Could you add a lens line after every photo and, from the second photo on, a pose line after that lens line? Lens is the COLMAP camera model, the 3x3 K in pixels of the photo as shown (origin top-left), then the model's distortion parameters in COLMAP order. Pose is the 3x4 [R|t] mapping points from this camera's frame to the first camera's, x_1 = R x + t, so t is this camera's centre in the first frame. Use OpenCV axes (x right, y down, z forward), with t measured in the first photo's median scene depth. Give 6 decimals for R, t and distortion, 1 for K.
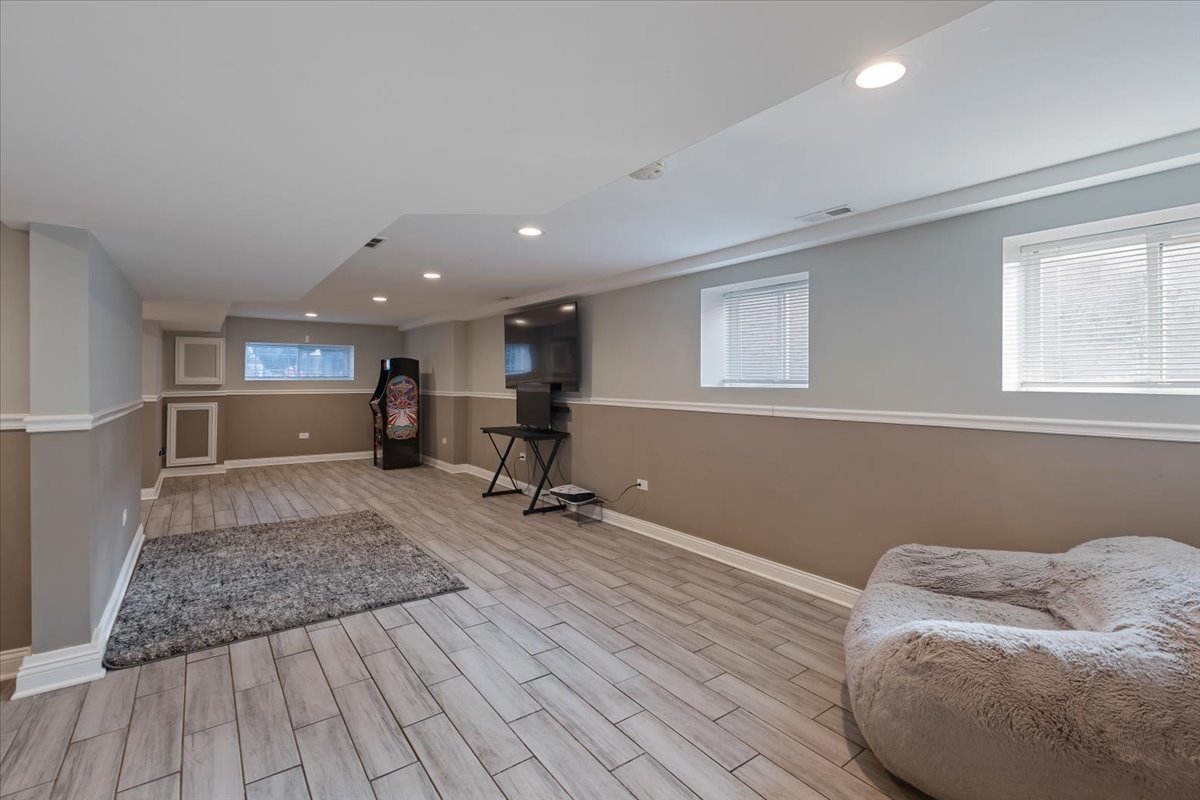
lens RADIAL K [[551.8, 0, 600.4], [0, 551.8, 394.0], [0, 0, 1]] dist [0.000141, 0.000023]
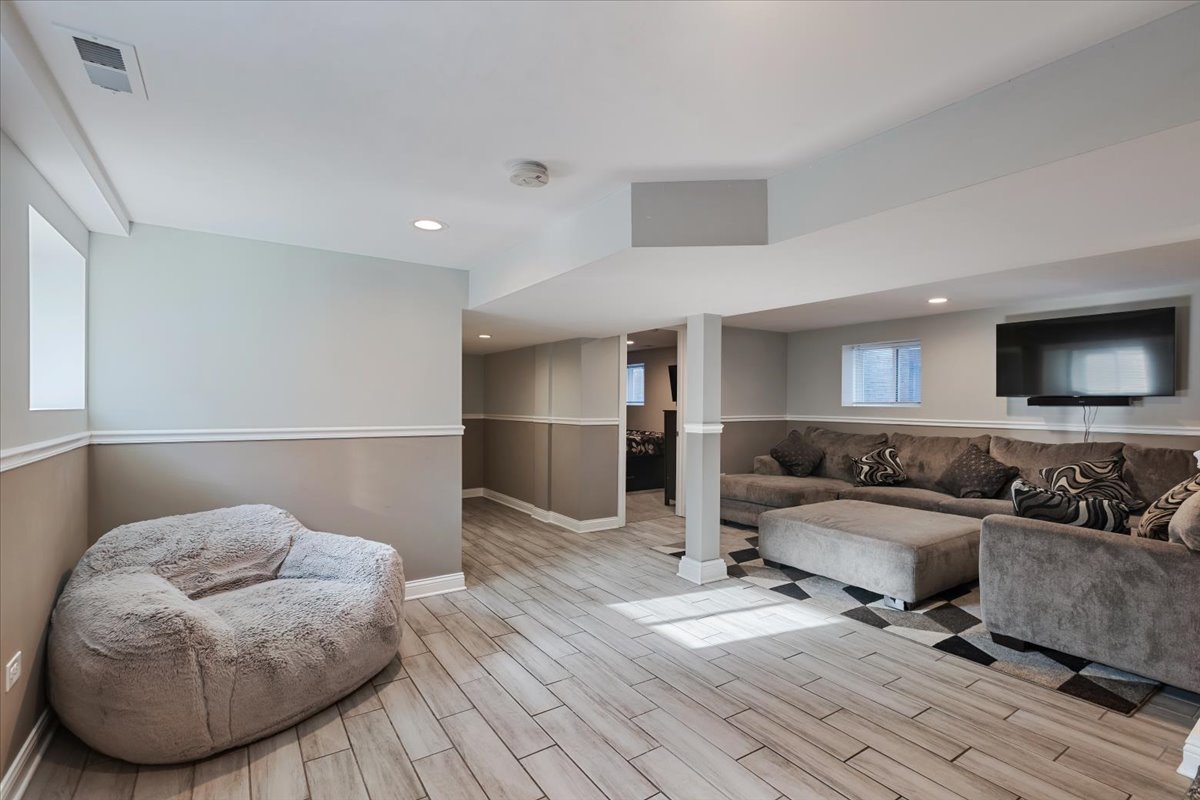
lens RADIAL K [[551.8, 0, 602.2], [0, 551.8, 402.9], [0, 0, 1]] dist [0.000141, 0.000023]
pose [[-0.998873, -0.005600, 0.047124, -0.096091], [-0.005400, 0.999976, 0.004367, -0.026458], [-0.047148, 0.004108, -0.998879, 2.006138]]
